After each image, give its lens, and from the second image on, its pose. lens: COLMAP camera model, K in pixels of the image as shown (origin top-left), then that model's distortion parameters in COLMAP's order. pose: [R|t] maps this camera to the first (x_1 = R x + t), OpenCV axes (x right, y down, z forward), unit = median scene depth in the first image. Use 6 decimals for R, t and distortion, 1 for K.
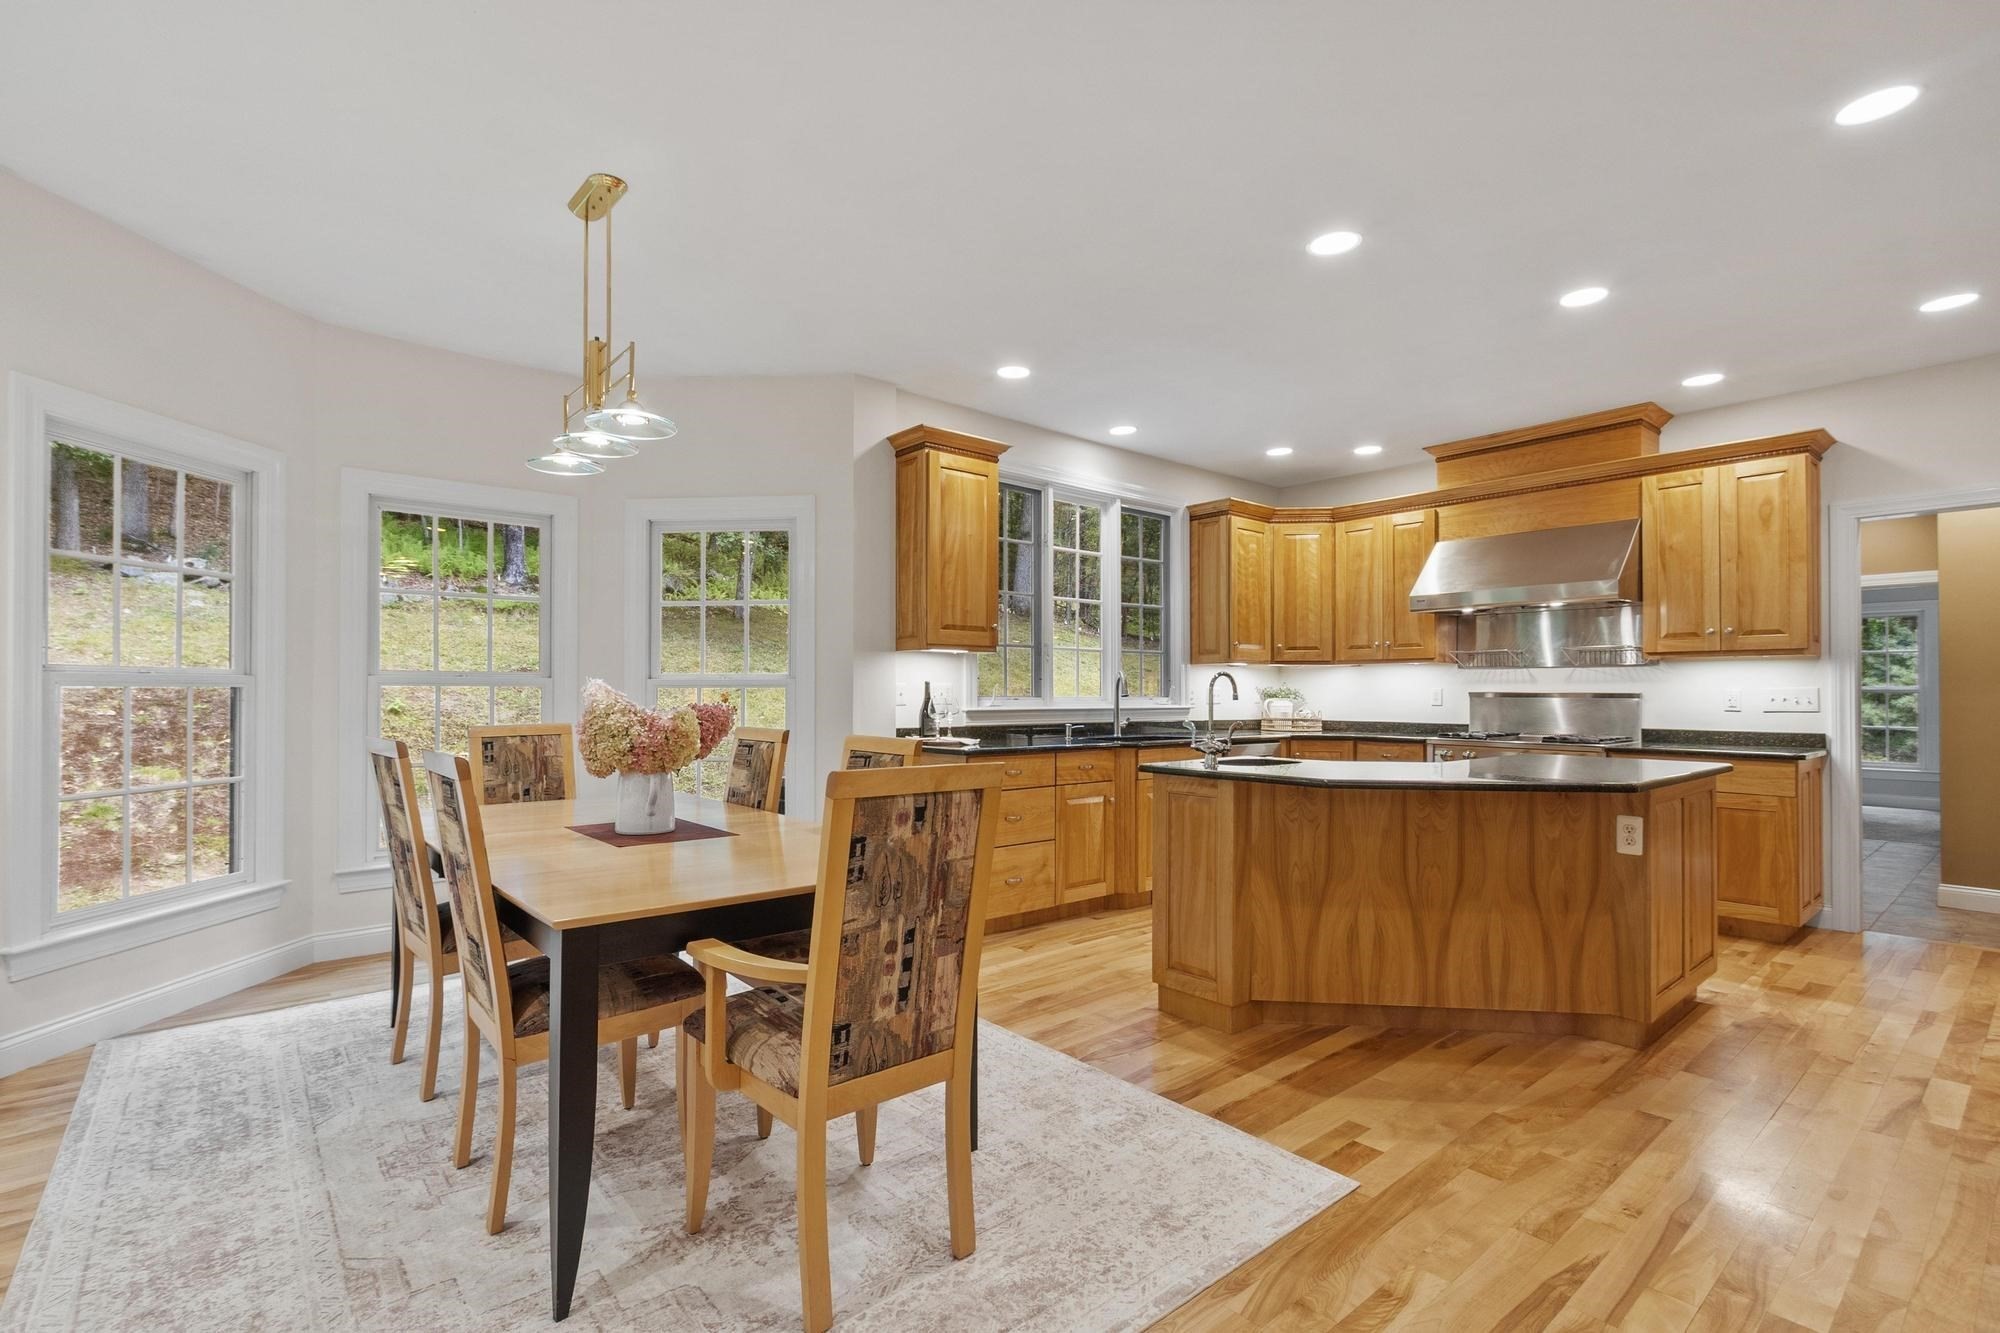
lens RADIAL K [[882.5, 0, 977.9], [0, 882.5, 687.0], [0, 0, 1]] dist [0.005808, -0.000569]
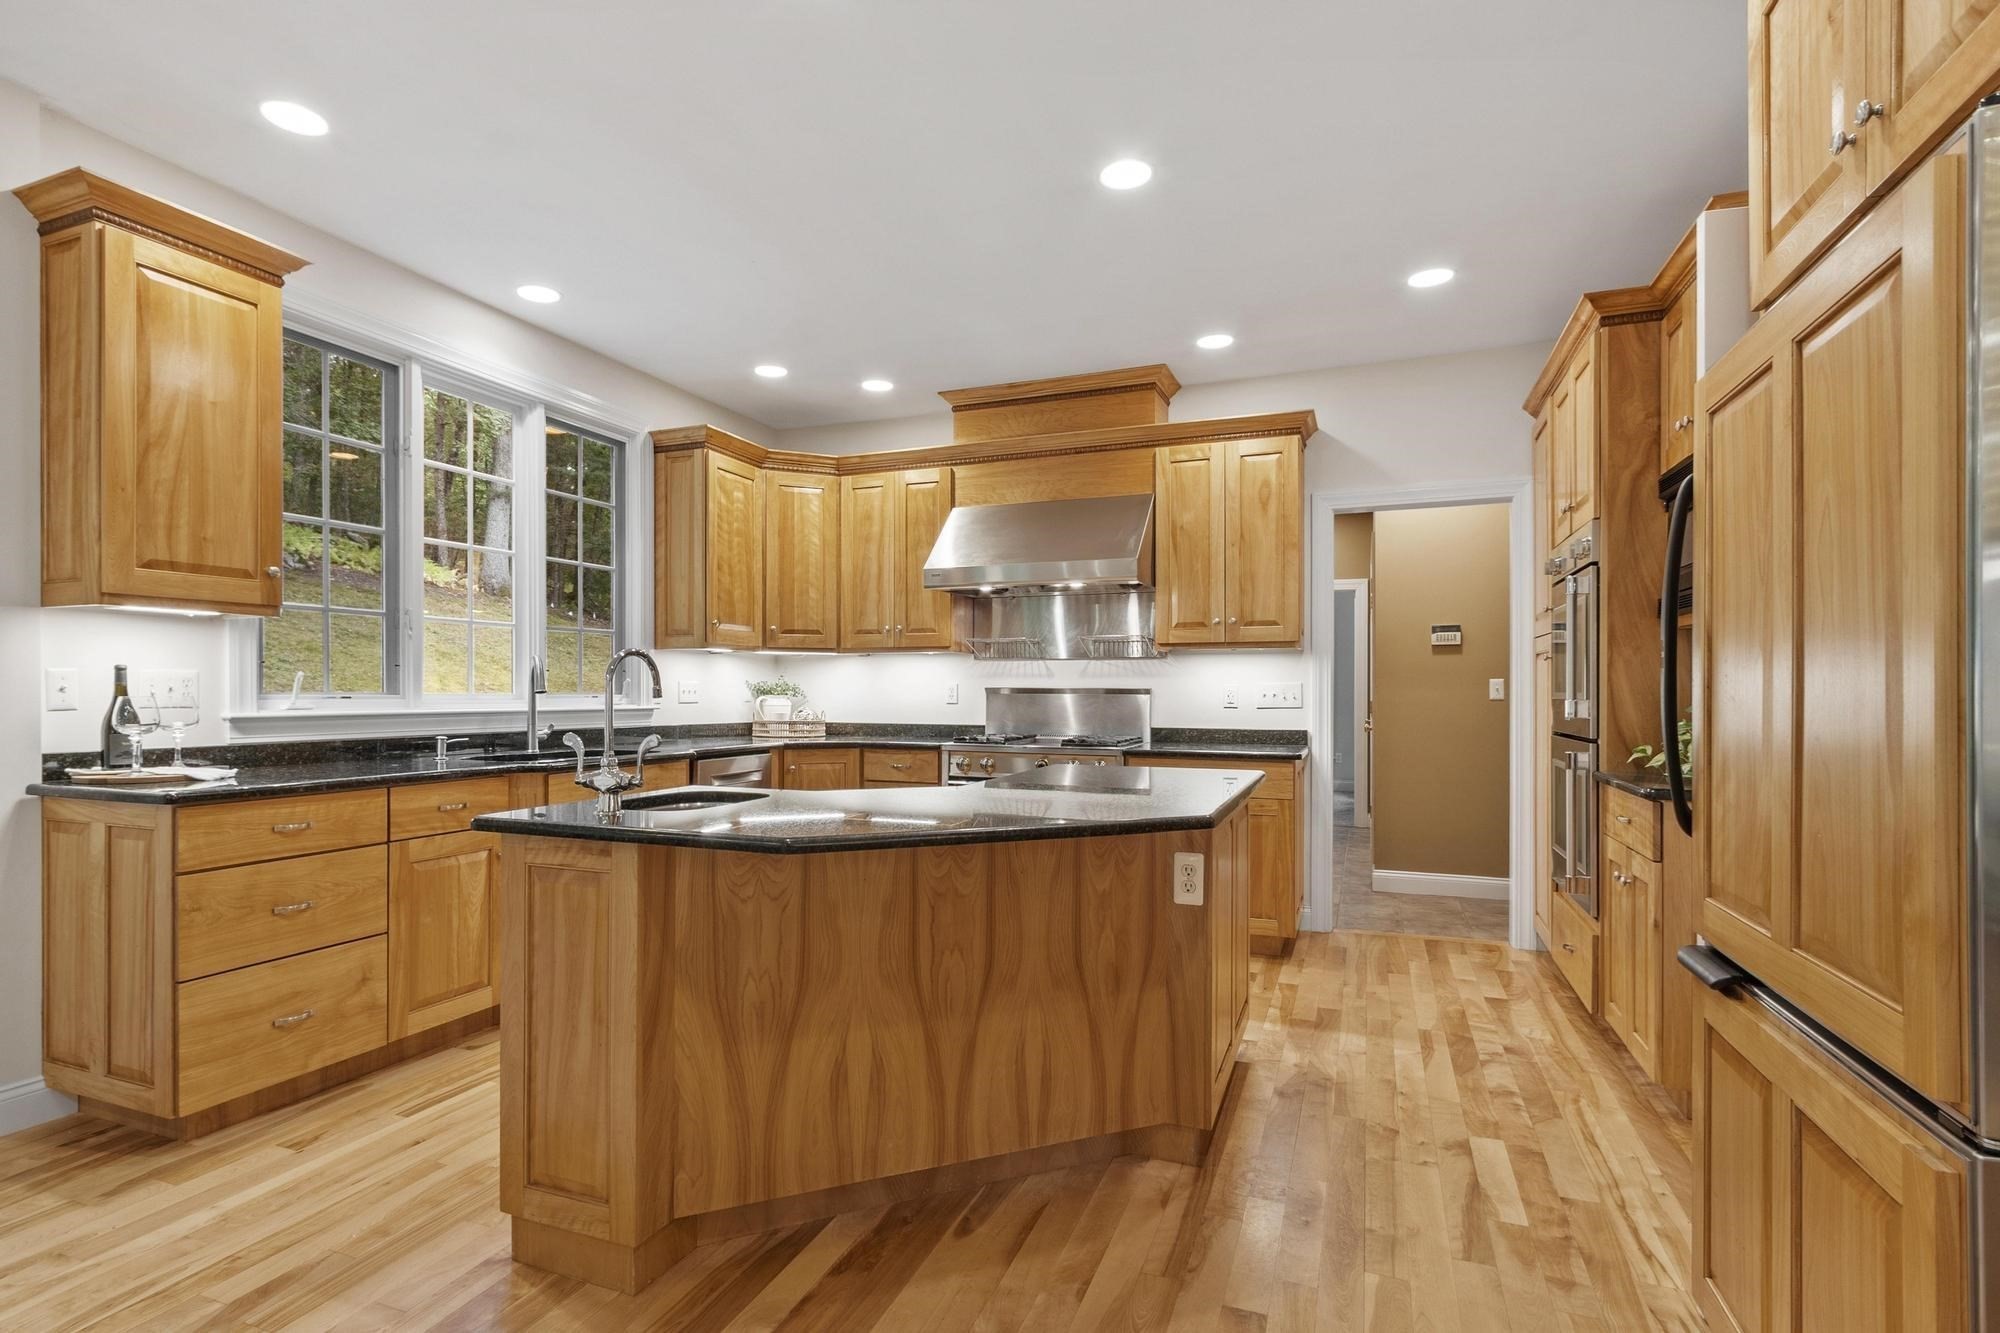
lens RADIAL K [[960.6, 0, 952.6], [0, 960.6, 693.8], [0, 0, 1]] dist [-0.001237, 0.000624]
pose [[0.884966, -0.001772, 0.465653, 0.113493], [-0.003055, 0.999949, 0.009612, 0.003569], [-0.465646, -0.009928, 0.884915, 0.230717]]
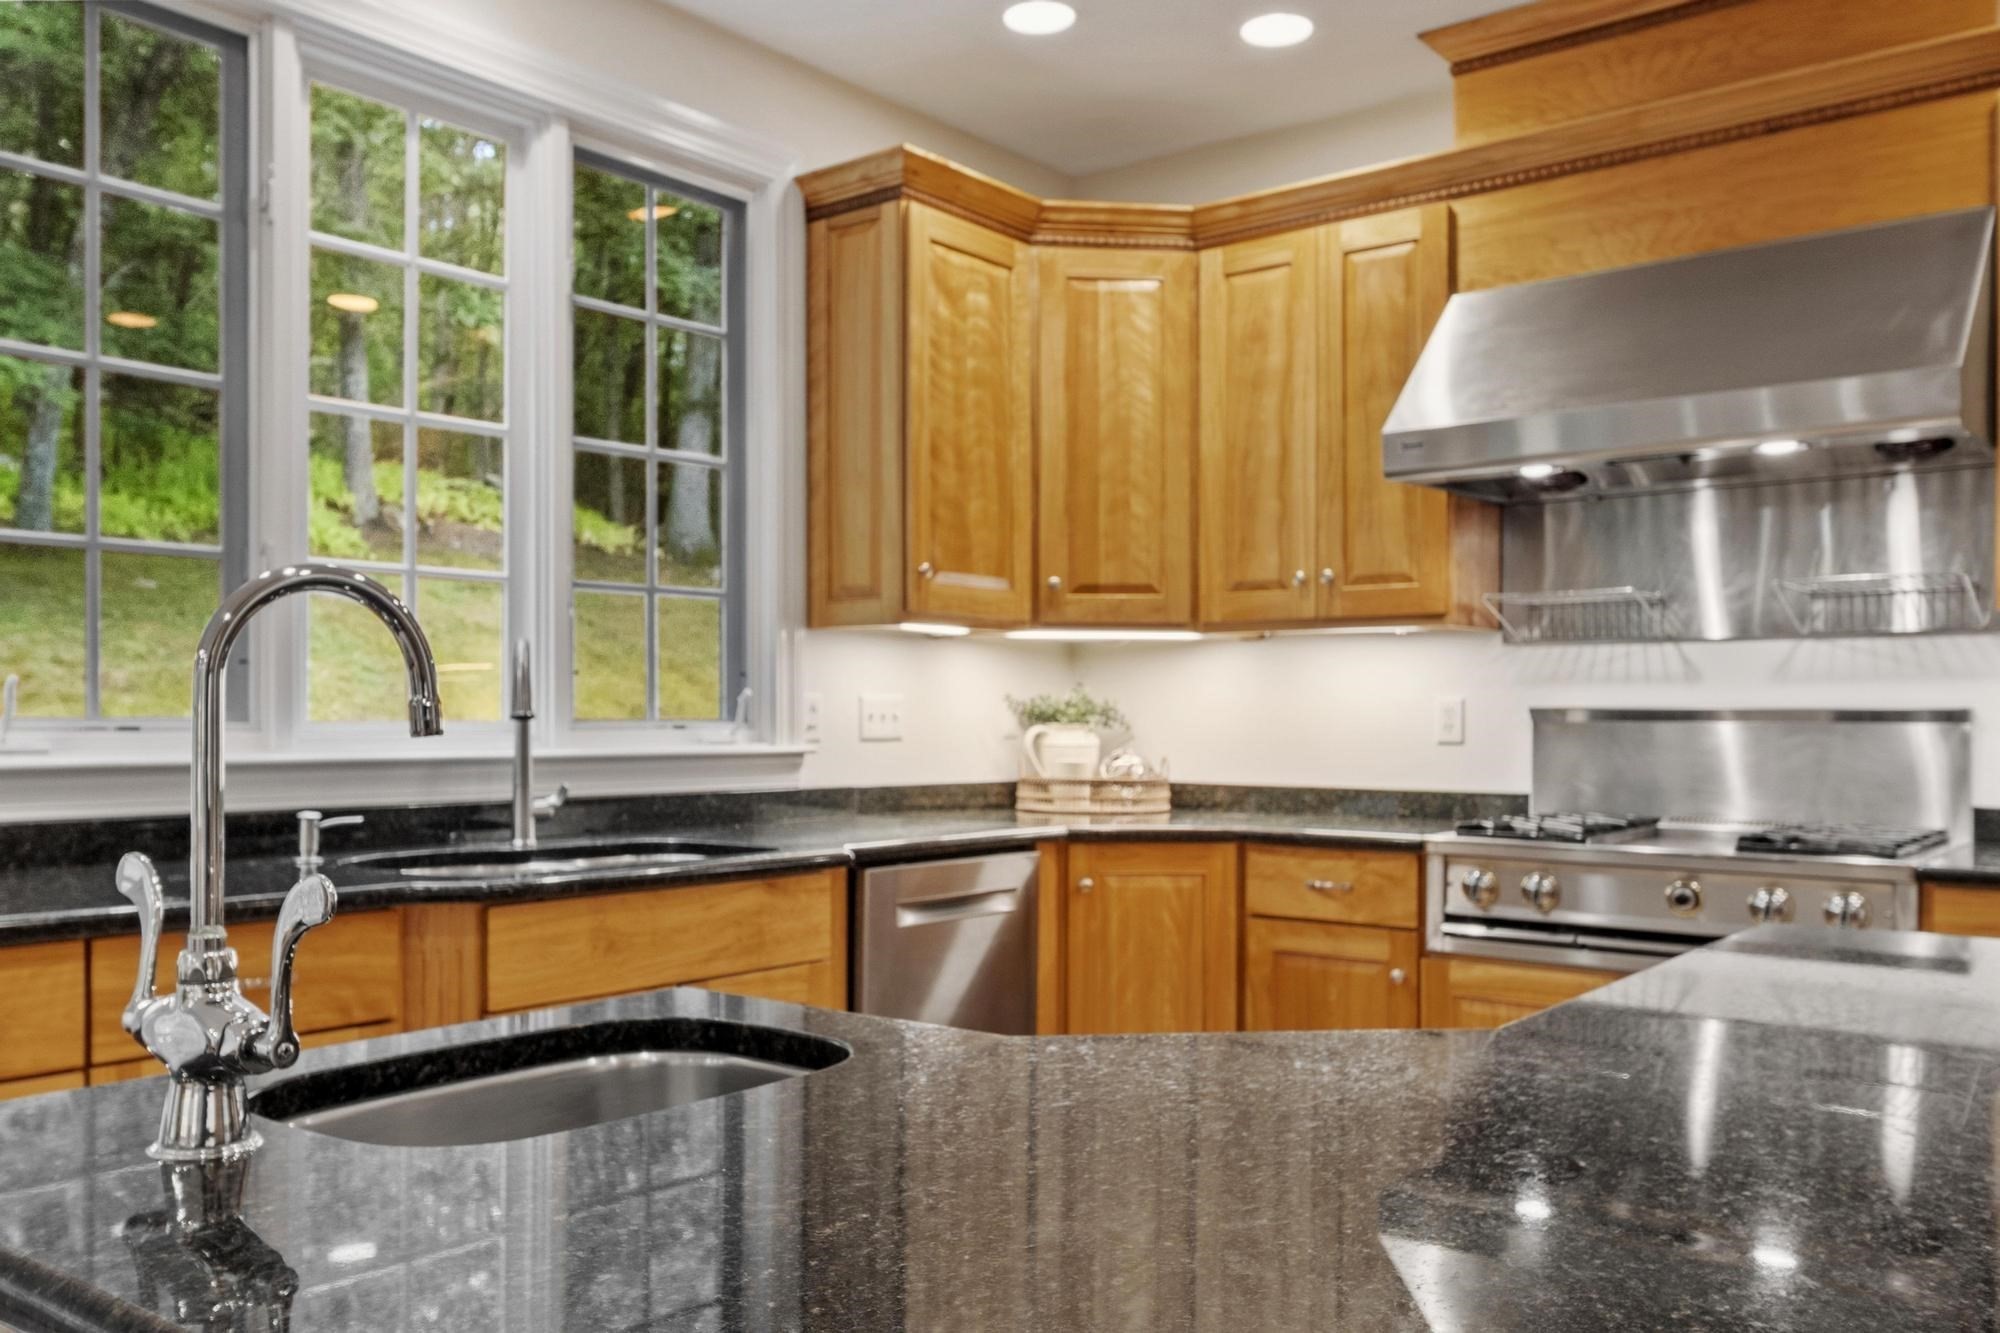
lens RADIAL K [[1622.5, 0, 971.8], [0, 1622.5, 712.4], [0, 0, 1]] dist [0.003129, -0.001206]
pose [[0.979804, 0.000111, 0.199961, 0.225495], [-0.001090, 0.999988, 0.004787, 0.005820], [-0.199958, -0.004908, 0.979792, 0.451769]]
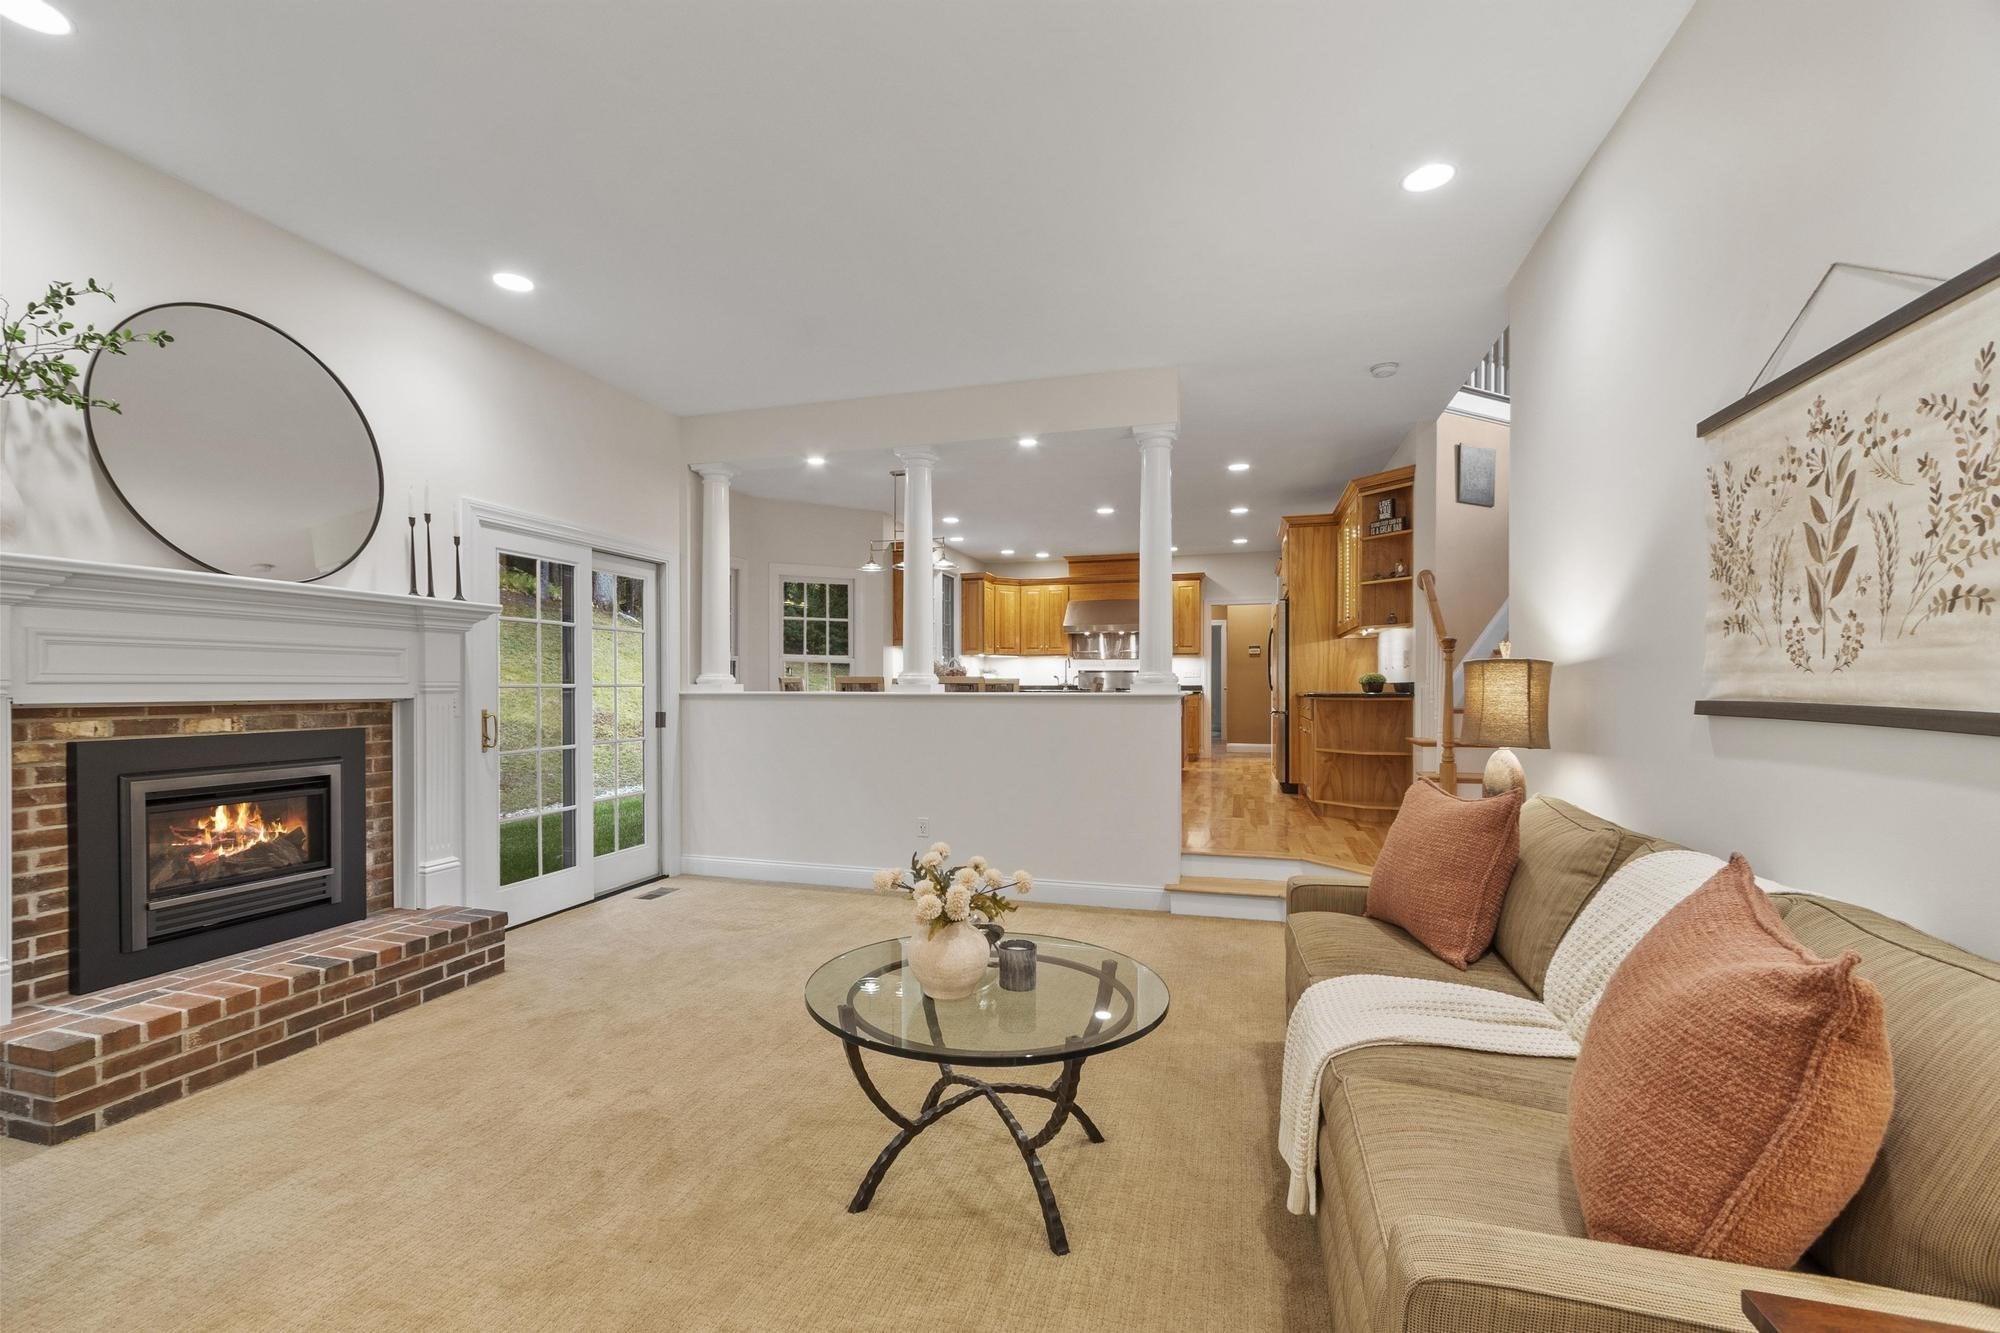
lens RADIAL K [[882.5, 0, 931.6], [0, 882.5, 696.1], [0, 0, 1]] dist [0.005808, -0.000569]
pose [[0.849660, -0.008695, 0.527260, -1.065208], [-0.003378, 0.999754, 0.021931, 0.026880], [-0.527321, -0.020415, 0.849421, -0.778594]]
